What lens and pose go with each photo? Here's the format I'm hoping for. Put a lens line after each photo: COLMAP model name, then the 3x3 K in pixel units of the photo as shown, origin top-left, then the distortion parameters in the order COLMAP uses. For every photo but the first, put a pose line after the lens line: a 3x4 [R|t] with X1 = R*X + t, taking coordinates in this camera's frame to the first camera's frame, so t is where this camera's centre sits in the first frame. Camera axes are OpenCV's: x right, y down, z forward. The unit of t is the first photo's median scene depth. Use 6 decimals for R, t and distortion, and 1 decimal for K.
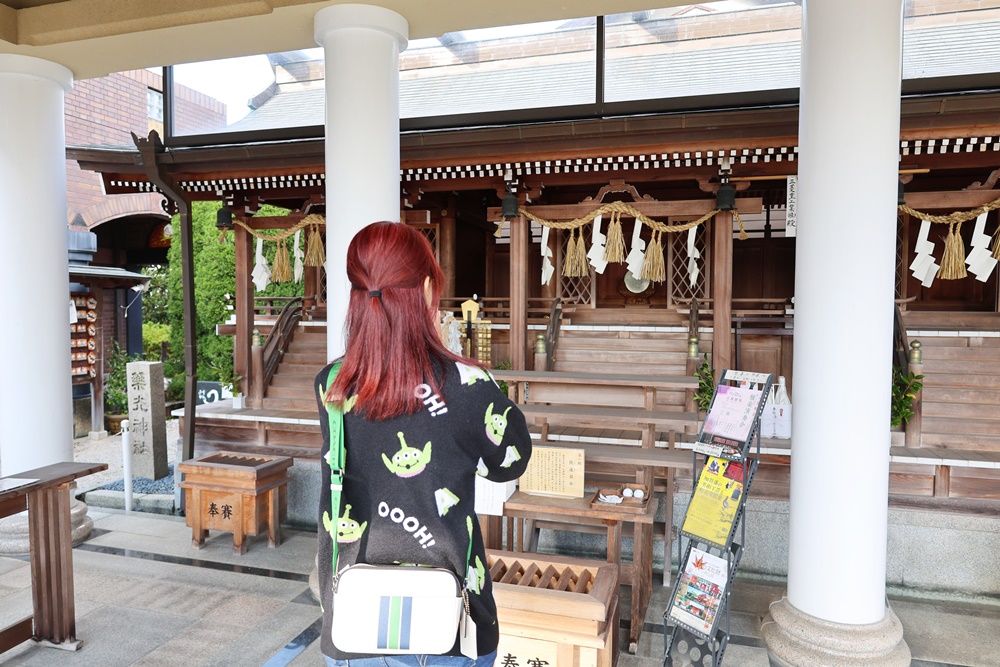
lens RADIAL K [[676.0, 0, 493.5], [0, 676.0, 332.2], [0, 0, 1]] dist [0.006854, -0.002424]
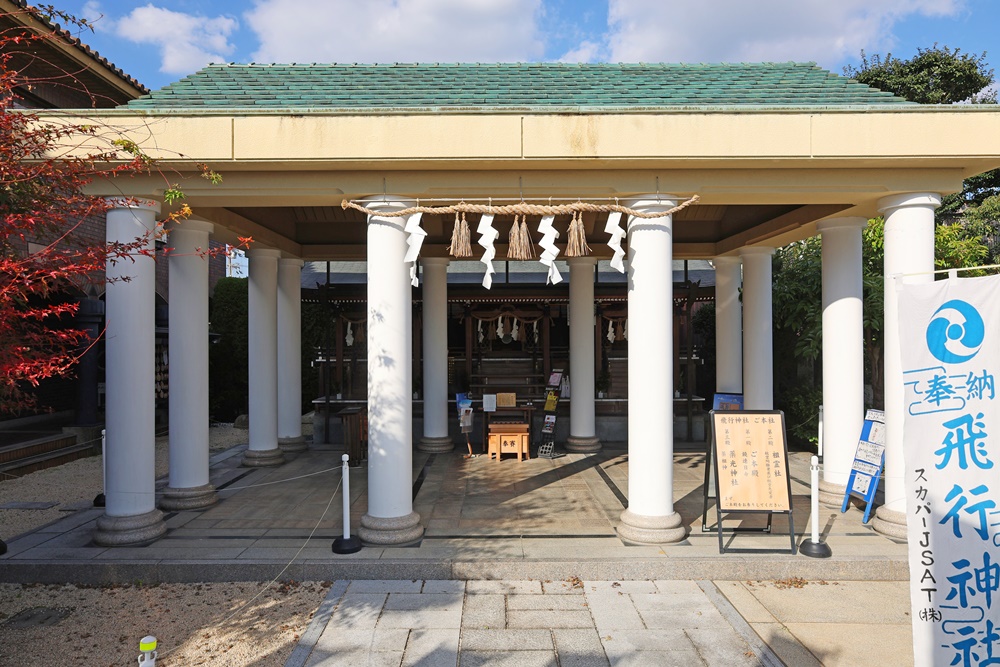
lens RADIAL K [[676.0, 0, 505.6], [0, 676.0, 339.1], [0, 0, 1]] dist [0.006854, -0.002424]
pose [[0.952925, -0.010173, 0.303035, -0.646765], [0.022611, 0.999038, -0.037566, 0.014840], [-0.302361, 0.042649, 0.952239, -1.554018]]
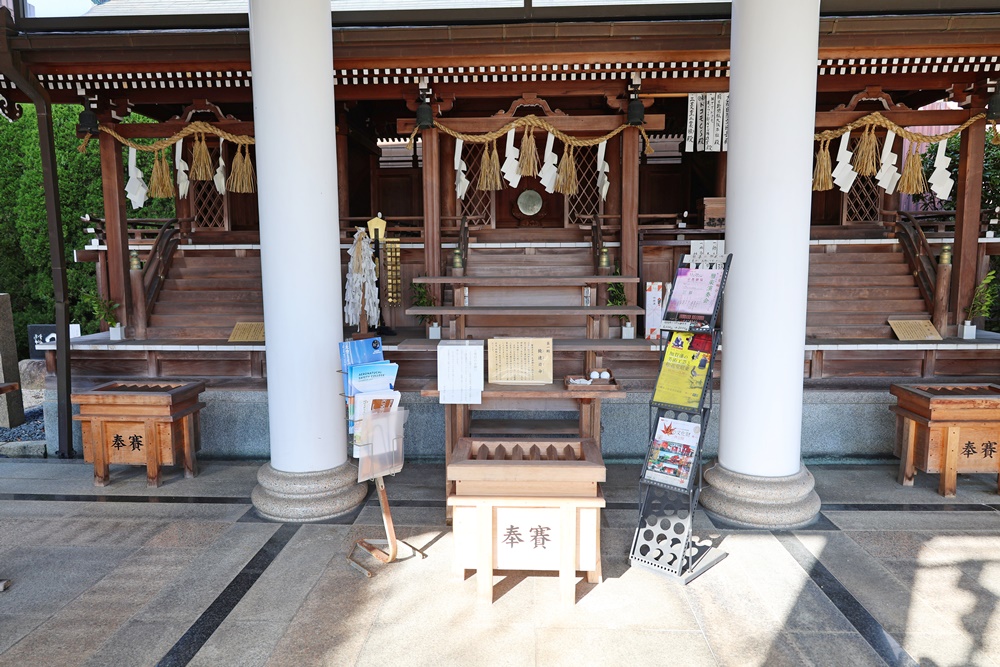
lens RADIAL K [[676.0, 0, 493.9], [0, 676.0, 327.0], [0, 0, 1]] dist [0.006854, -0.002424]
pose [[0.969873, -0.038612, 0.240530, -0.131922], [0.022607, 0.997364, 0.068950, 0.054812], [-0.242558, -0.061435, 0.968190, 0.011854]]
